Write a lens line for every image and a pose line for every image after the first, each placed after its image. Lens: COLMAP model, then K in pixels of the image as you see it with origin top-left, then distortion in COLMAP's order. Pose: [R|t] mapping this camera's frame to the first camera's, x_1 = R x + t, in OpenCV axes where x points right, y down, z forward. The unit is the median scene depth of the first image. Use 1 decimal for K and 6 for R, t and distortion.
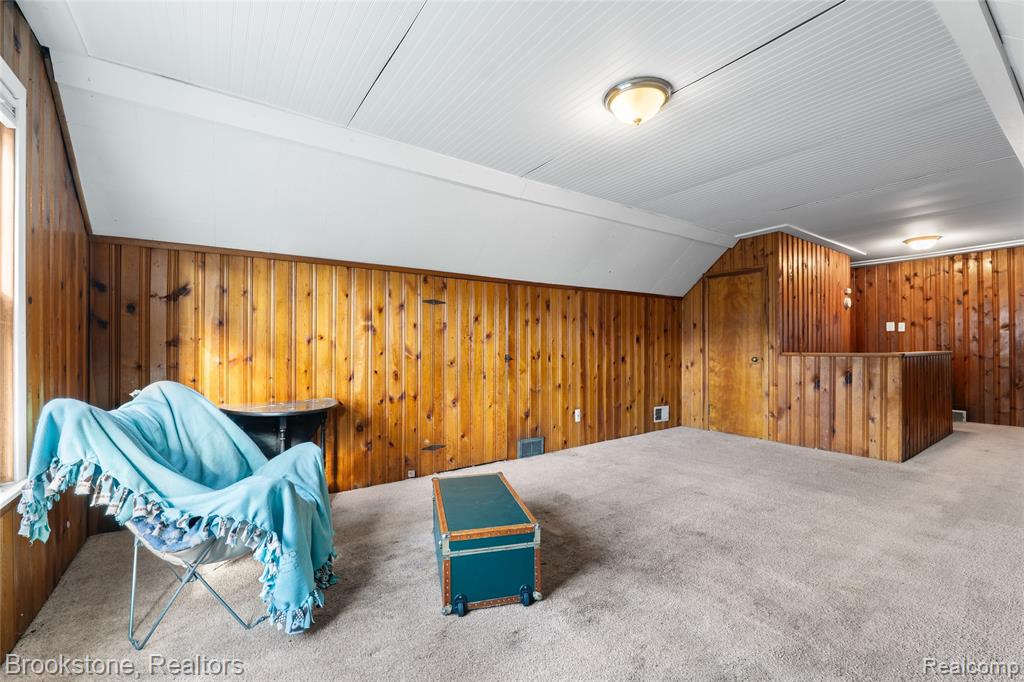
lens RADIAL K [[425.8, 0, 508.8], [0, 425.8, 343.7], [0, 0, 1]] dist [-0.014552, -0.000299]
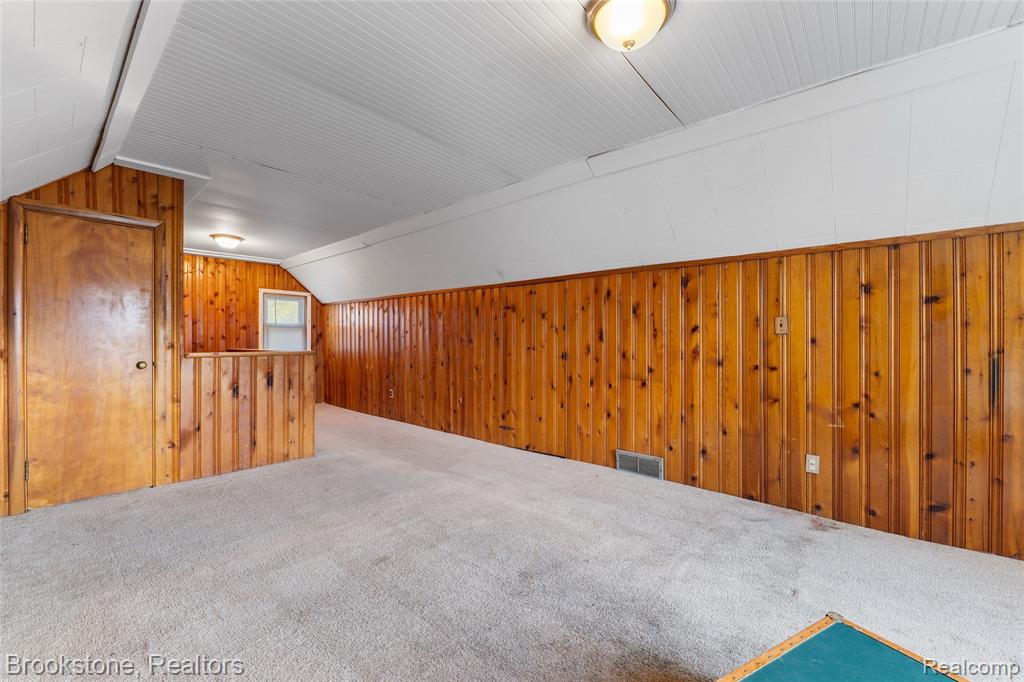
lens RADIAL K [[425.8, 0, 504.3], [0, 425.8, 343.2], [0, 0, 1]] dist [-0.014552, -0.000299]
pose [[-0.251522, 0.000812, 0.967851, -0.185329], [-0.004531, 0.999988, -0.002016, 0.003210], [-0.967841, -0.004892, -0.251515, 0.711815]]
